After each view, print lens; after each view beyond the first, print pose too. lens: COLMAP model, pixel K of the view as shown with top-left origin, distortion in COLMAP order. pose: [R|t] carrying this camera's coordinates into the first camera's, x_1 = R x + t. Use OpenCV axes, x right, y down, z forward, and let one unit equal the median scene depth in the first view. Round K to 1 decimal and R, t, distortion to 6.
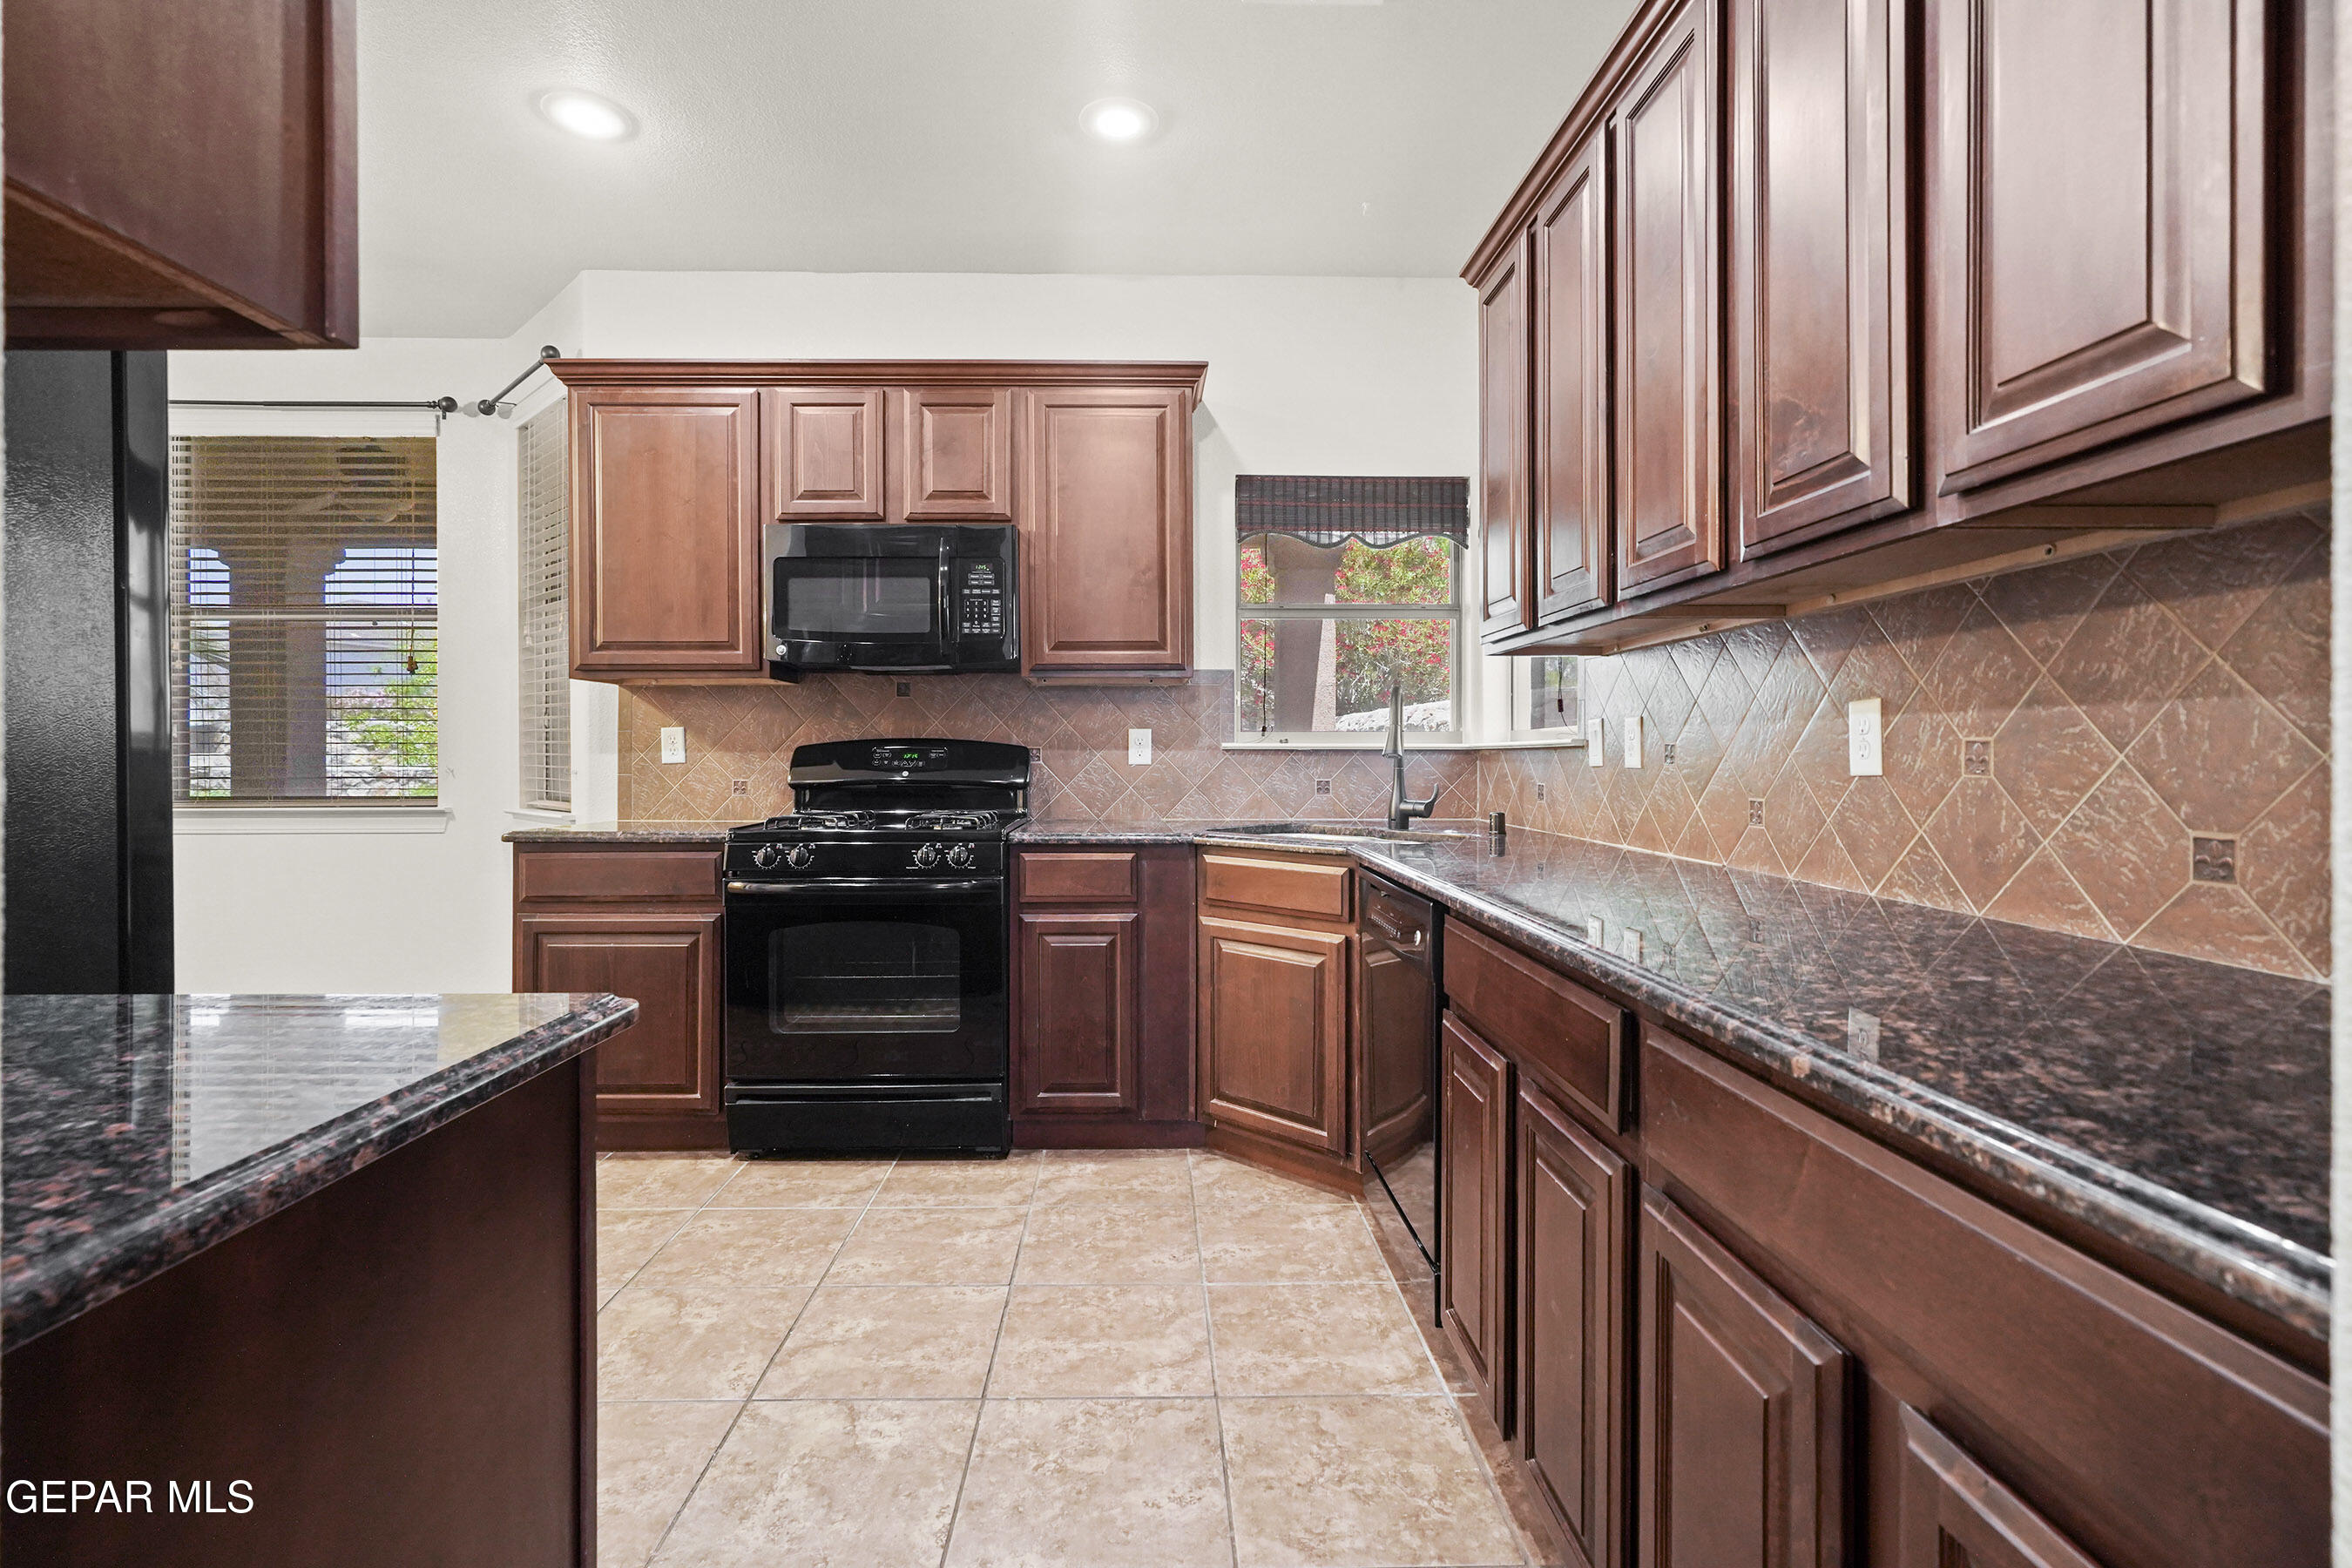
lens RADIAL K [[1090.4, 0, 1165.9], [0, 1090.4, 761.9], [0, 0, 1]] dist [-0.000501, 0.000156]
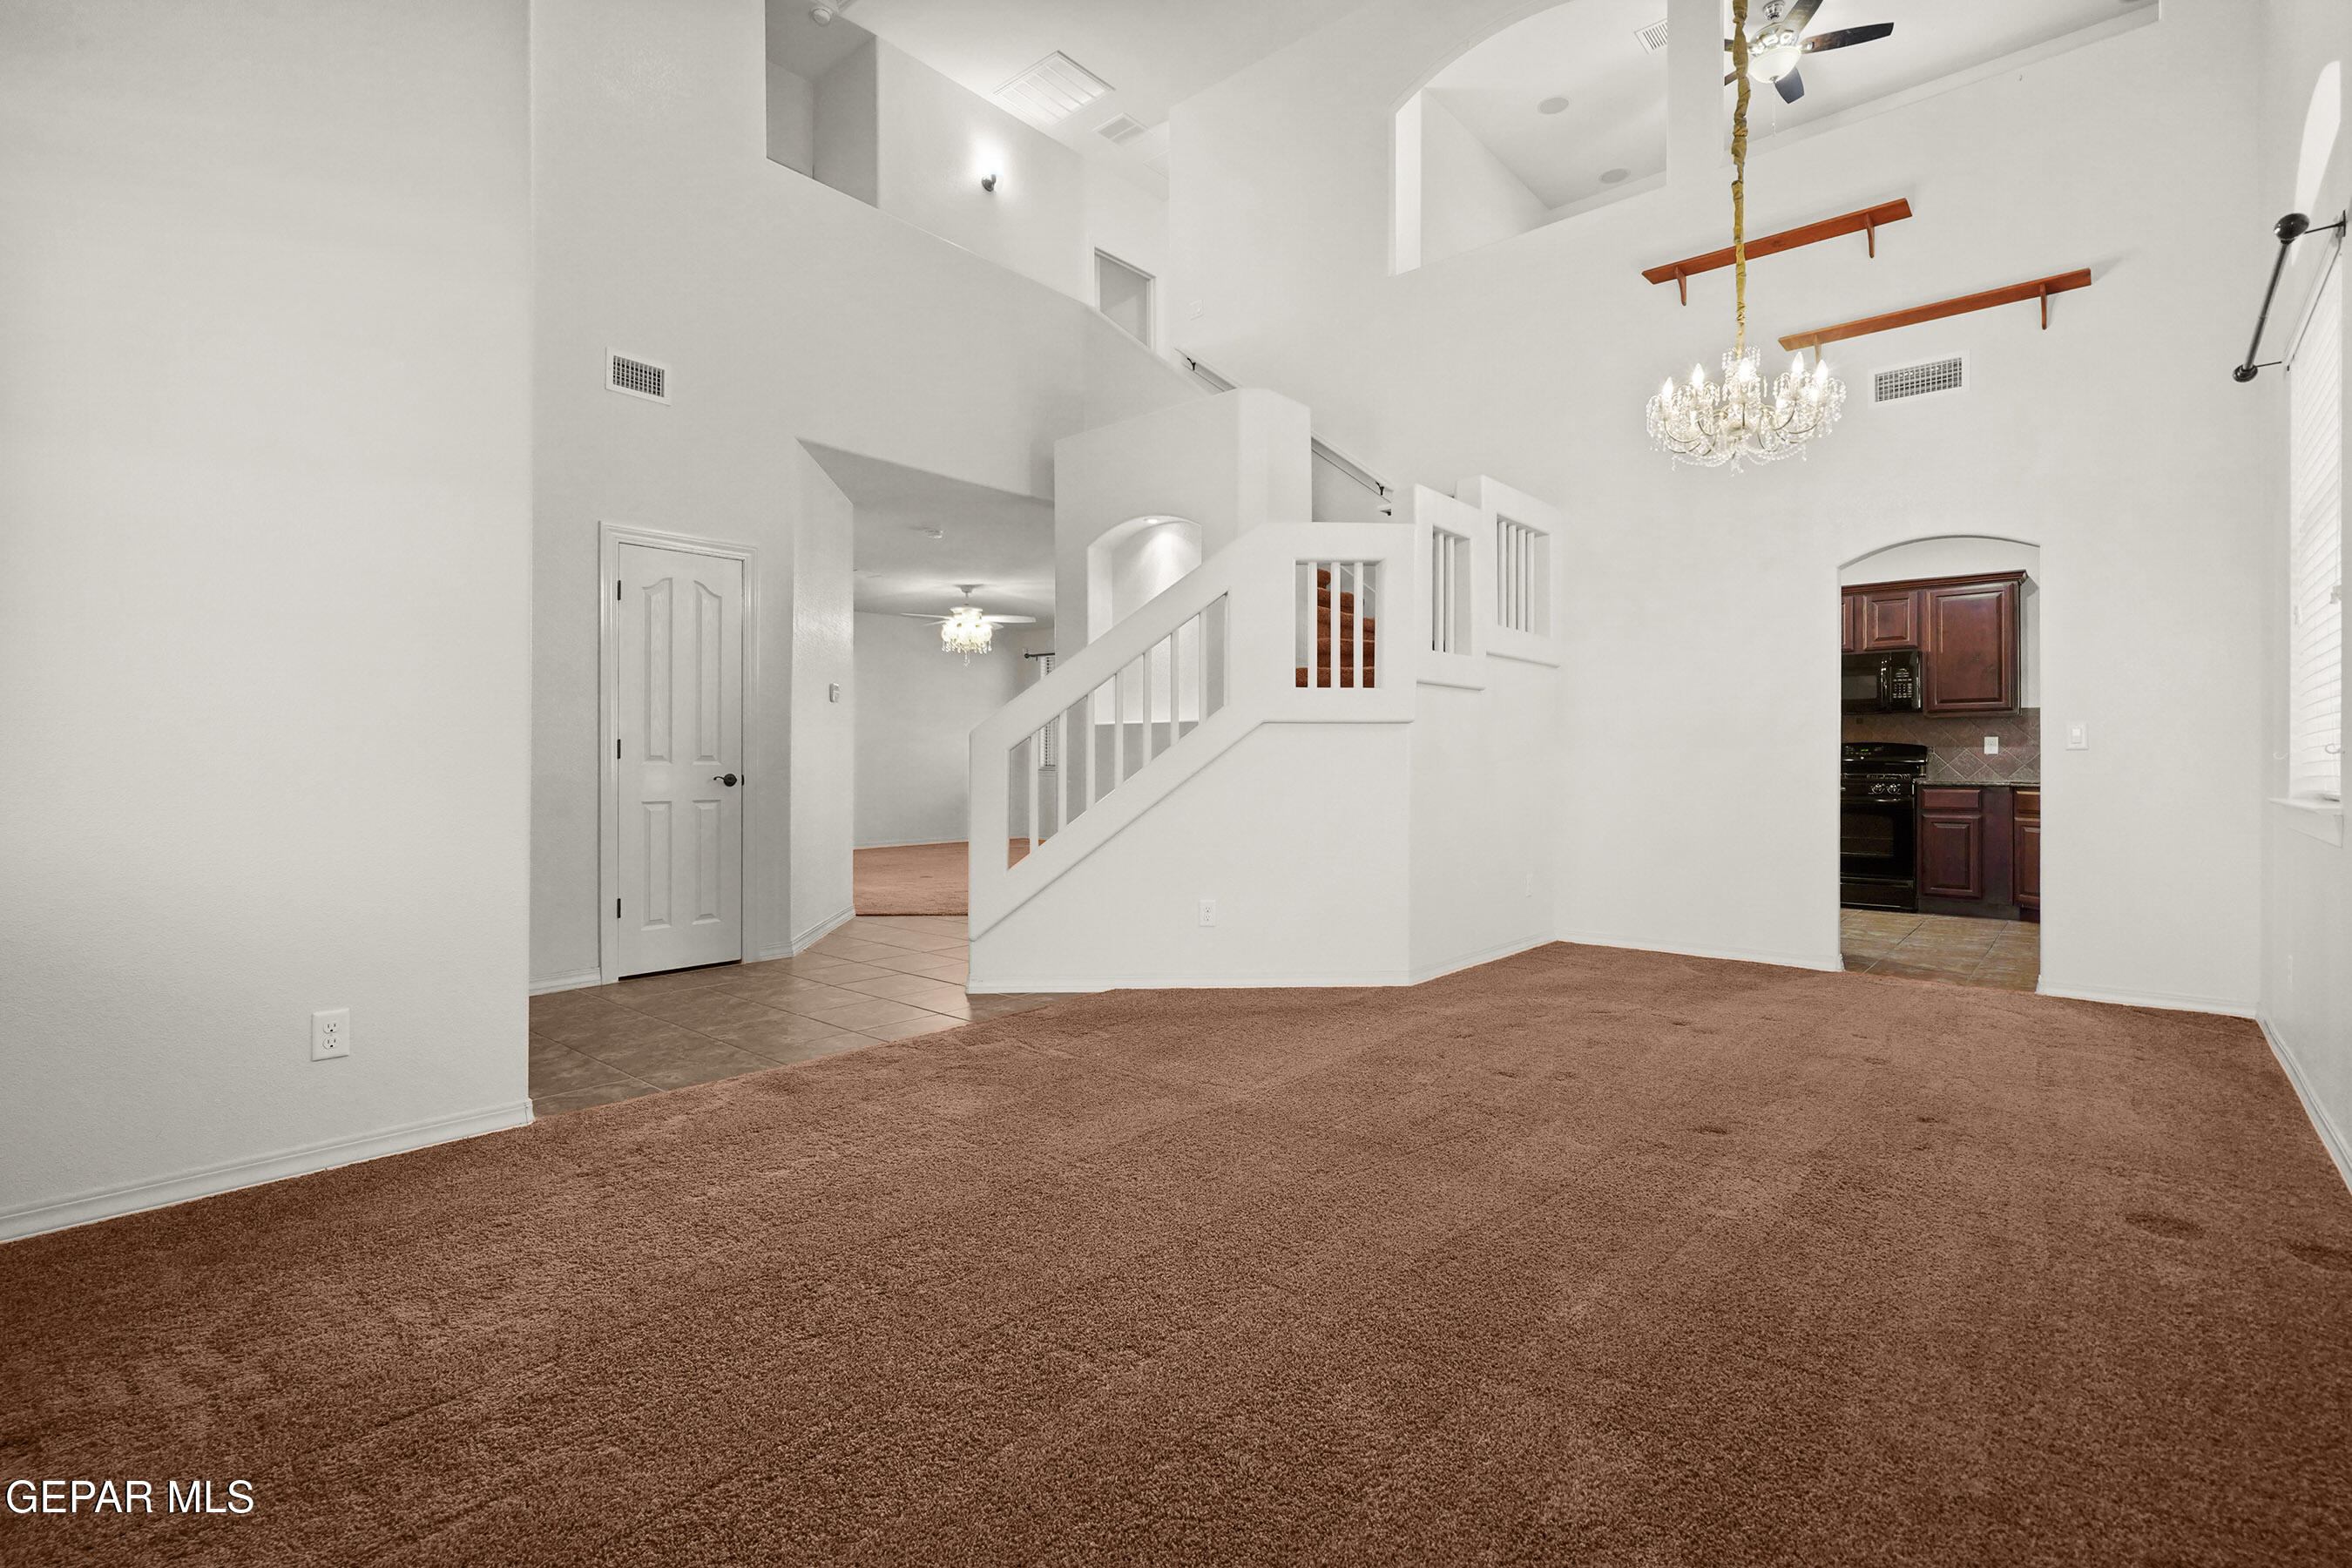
lens RADIAL K [[1090.4, 0, 1168.3], [0, 1090.4, 768.2], [0, 0, 1]] dist [-0.000501, 0.000156]
pose [[0.745542, 0.005306, -0.666438, 0.211594], [-0.000593, 0.999973, 0.007298, 0.016749], [0.666459, -0.005046, 0.745525, -1.757286]]
